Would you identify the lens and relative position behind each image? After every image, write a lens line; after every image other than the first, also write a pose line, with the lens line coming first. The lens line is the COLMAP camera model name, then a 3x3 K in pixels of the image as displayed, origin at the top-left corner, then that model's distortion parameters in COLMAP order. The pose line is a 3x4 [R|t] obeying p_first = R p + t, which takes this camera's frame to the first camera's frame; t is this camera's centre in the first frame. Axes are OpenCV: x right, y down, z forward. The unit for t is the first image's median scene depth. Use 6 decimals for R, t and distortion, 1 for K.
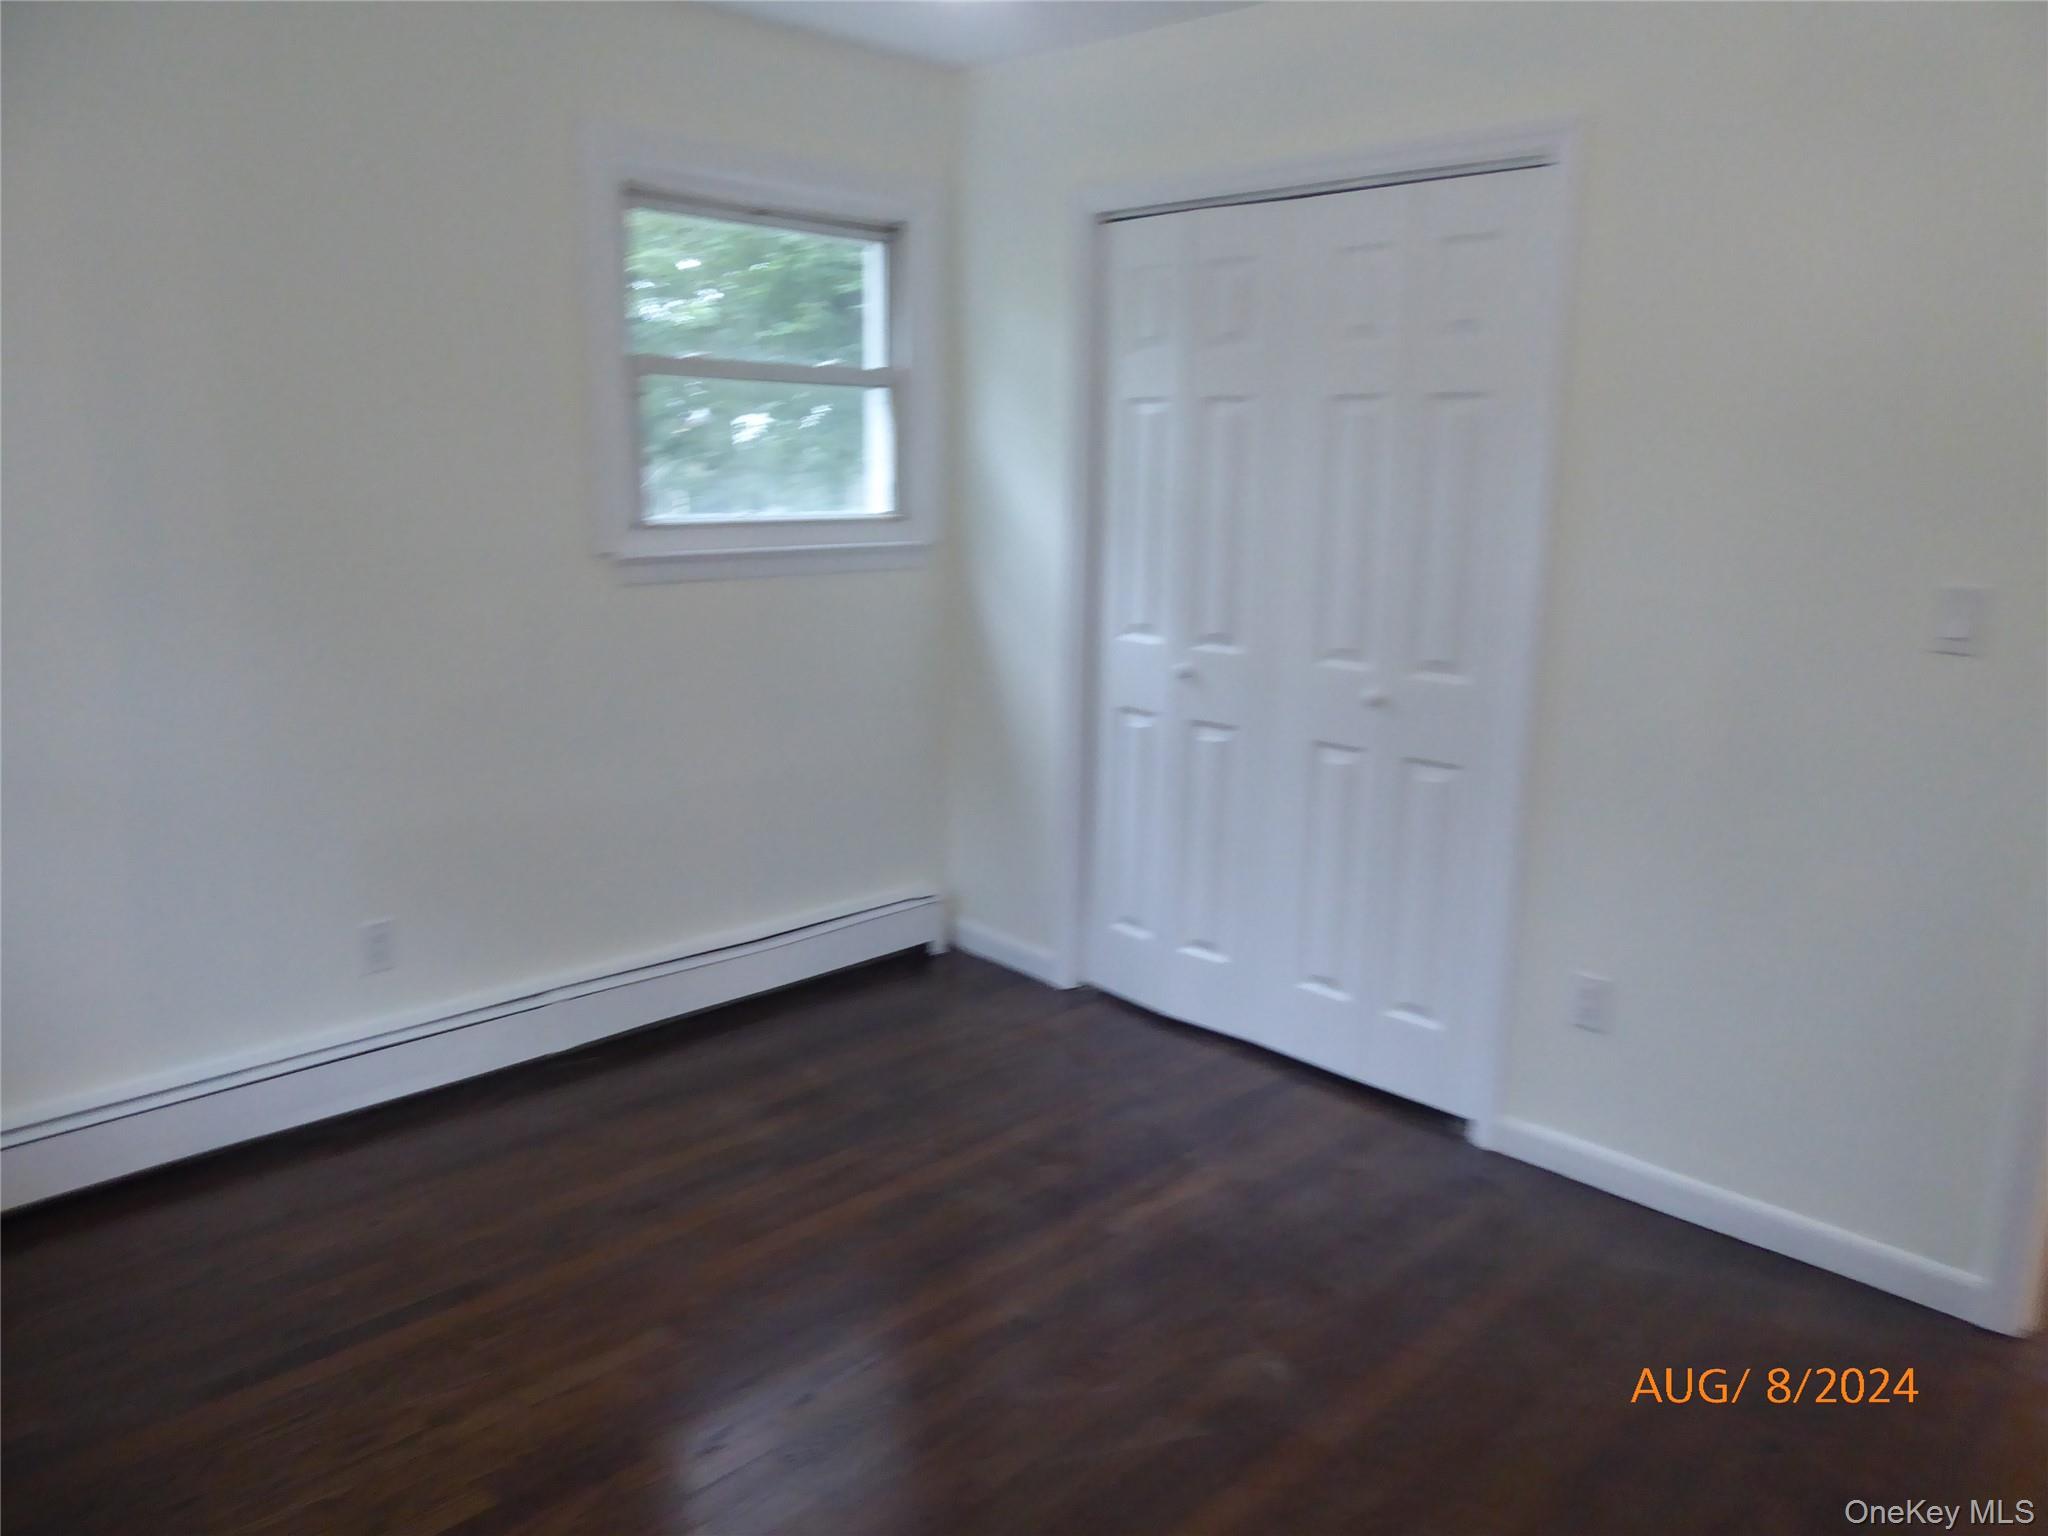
lens RADIAL K [[1455.4, 0, 1037.5], [0, 1455.4, 761.9], [0, 0, 1]] dist [-0.024007, 0.001945]
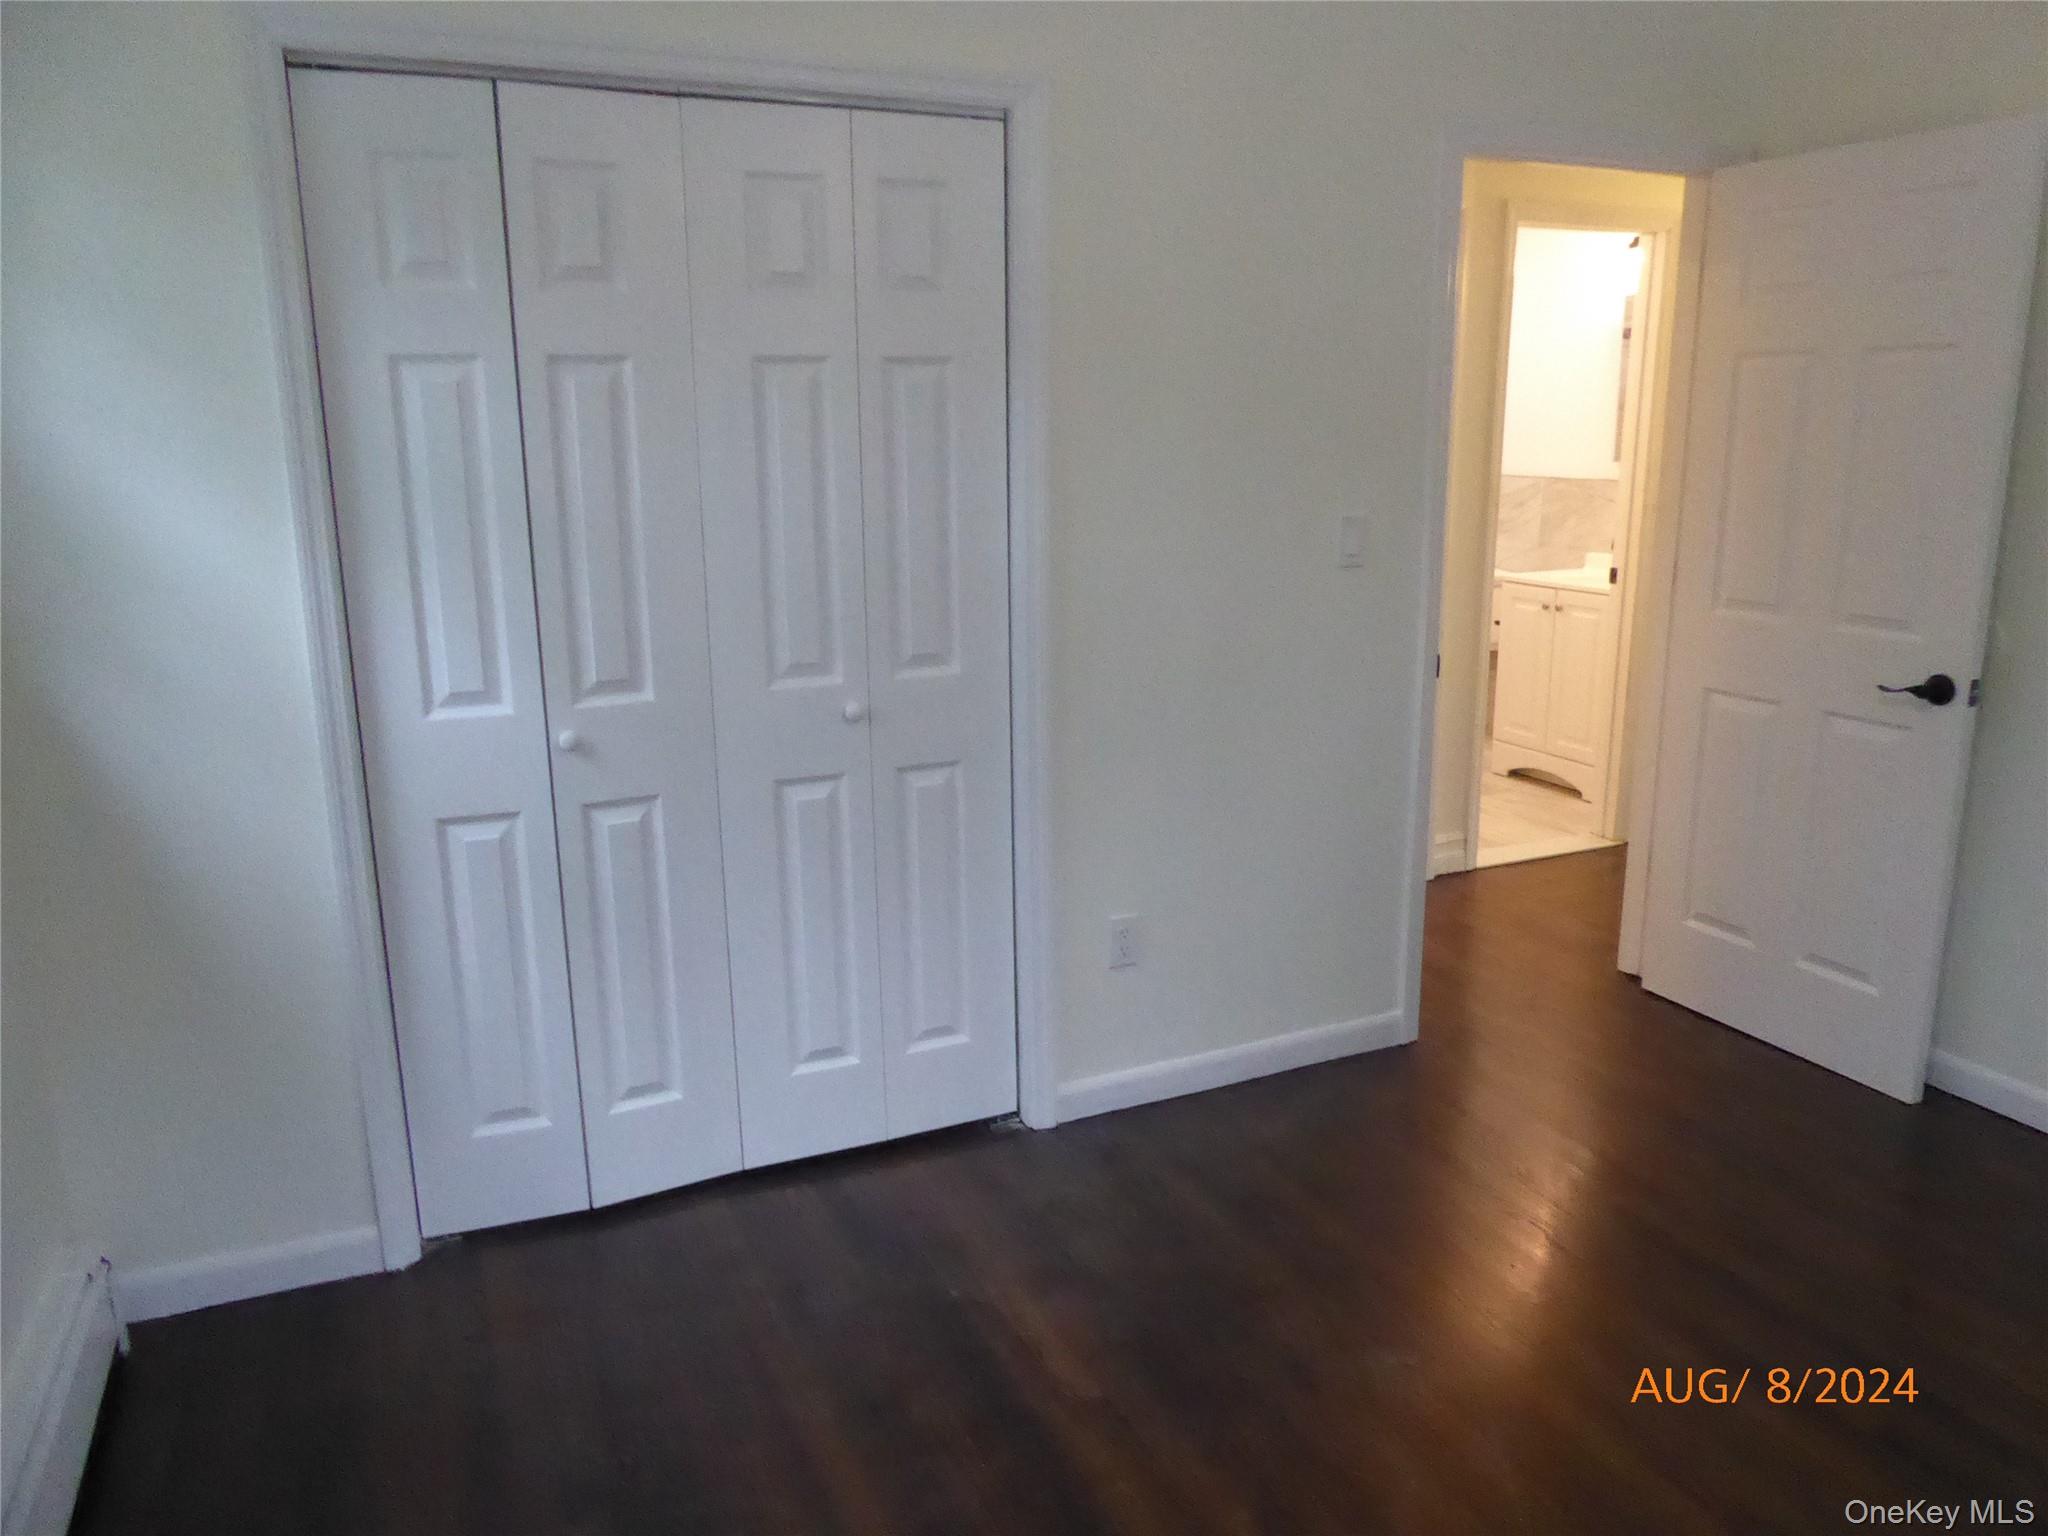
lens RADIAL K [[1455.4, 0, 1037.5], [0, 1455.4, 761.9], [0, 0, 1]] dist [-0.024007, 0.001945]
pose [[0.345763, -0.227678, 0.910280, -0.510765], [0.211986, 0.963988, 0.160590, -0.127836], [-0.914062, 0.137440, 0.381576, 0.562899]]
